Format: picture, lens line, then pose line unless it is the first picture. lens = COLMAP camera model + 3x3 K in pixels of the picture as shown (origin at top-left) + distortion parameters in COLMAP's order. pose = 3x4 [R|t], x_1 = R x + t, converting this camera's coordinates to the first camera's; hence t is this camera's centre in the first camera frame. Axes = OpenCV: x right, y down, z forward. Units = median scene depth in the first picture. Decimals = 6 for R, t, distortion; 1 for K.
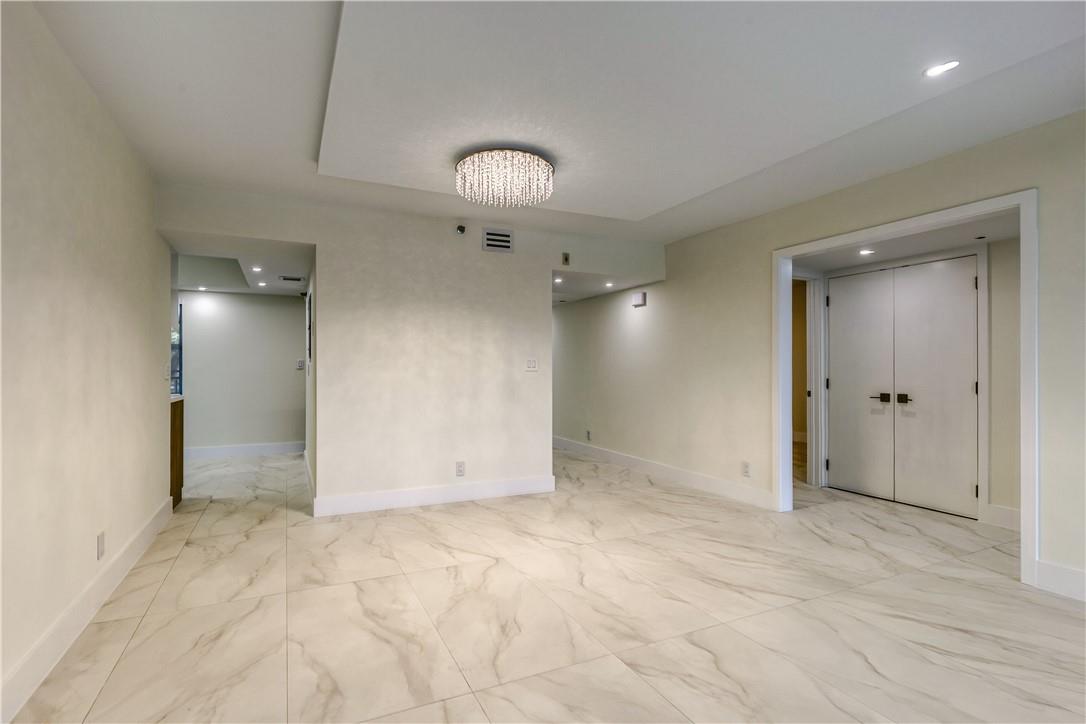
lens RADIAL K [[502.4, 0, 530.6], [0, 502.4, 378.7], [0, 0, 1]] dist [-0.005037, -0.001102]
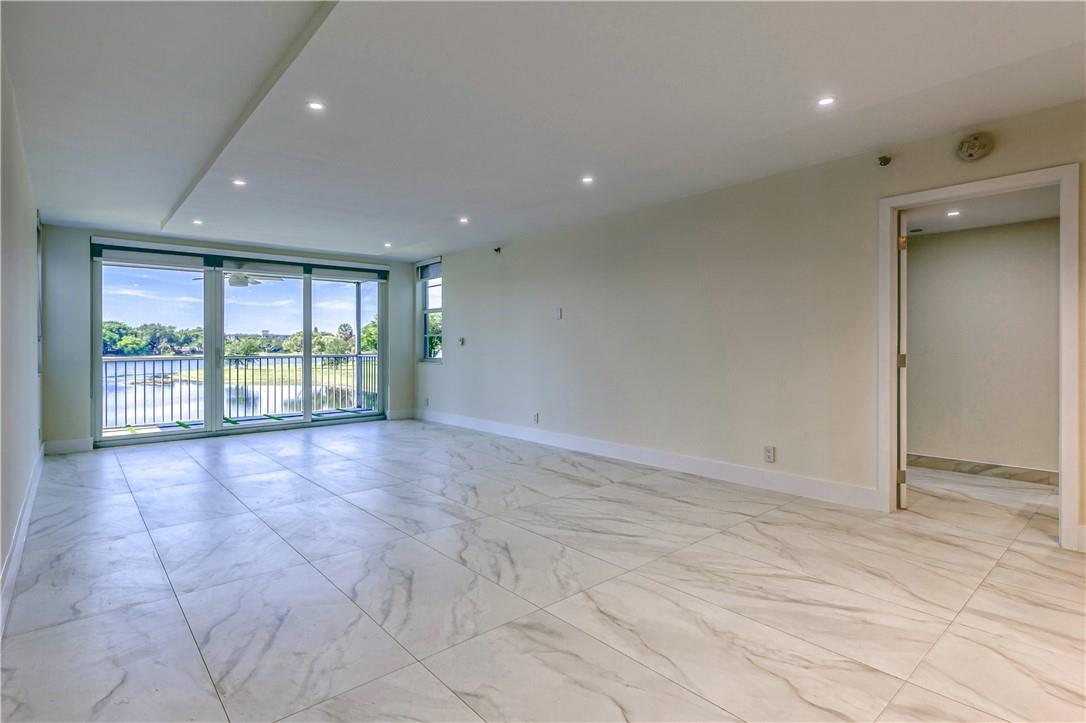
lens RADIAL K [[545.5, 0, 525.2], [0, 545.5, 339.5], [0, 0, 1]] dist [0.002156, -0.000710]
pose [[-0.964109, 0.010413, -0.265304, 0.522162], [0.009239, 0.999941, 0.005669, -0.016100], [0.265347, 0.003014, -0.964148, 0.882154]]
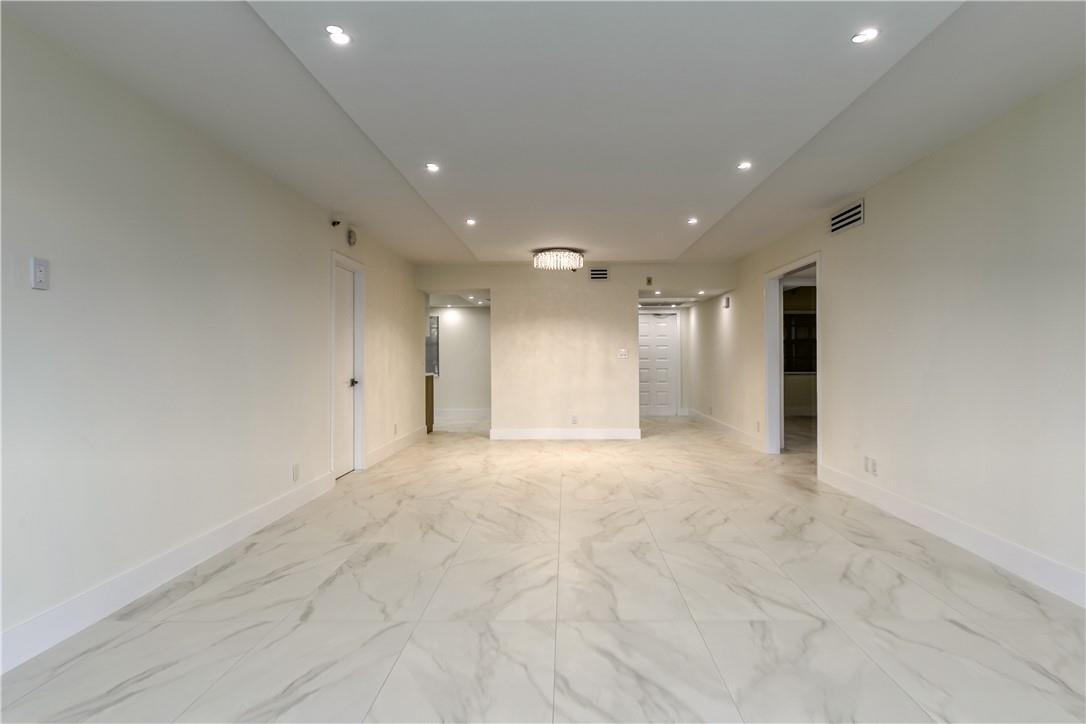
lens RADIAL K [[570.9, 0, 551.0], [0, 570.9, 362.2], [0, 0, 1]] dist [-0.011119, 0.001103]
pose [[0.899421, 0.000538, -0.437083, 0.688939], [-0.004807, 0.999951, -0.008661, 0.014952], [0.437057, 0.009891, 0.899379, -0.778960]]
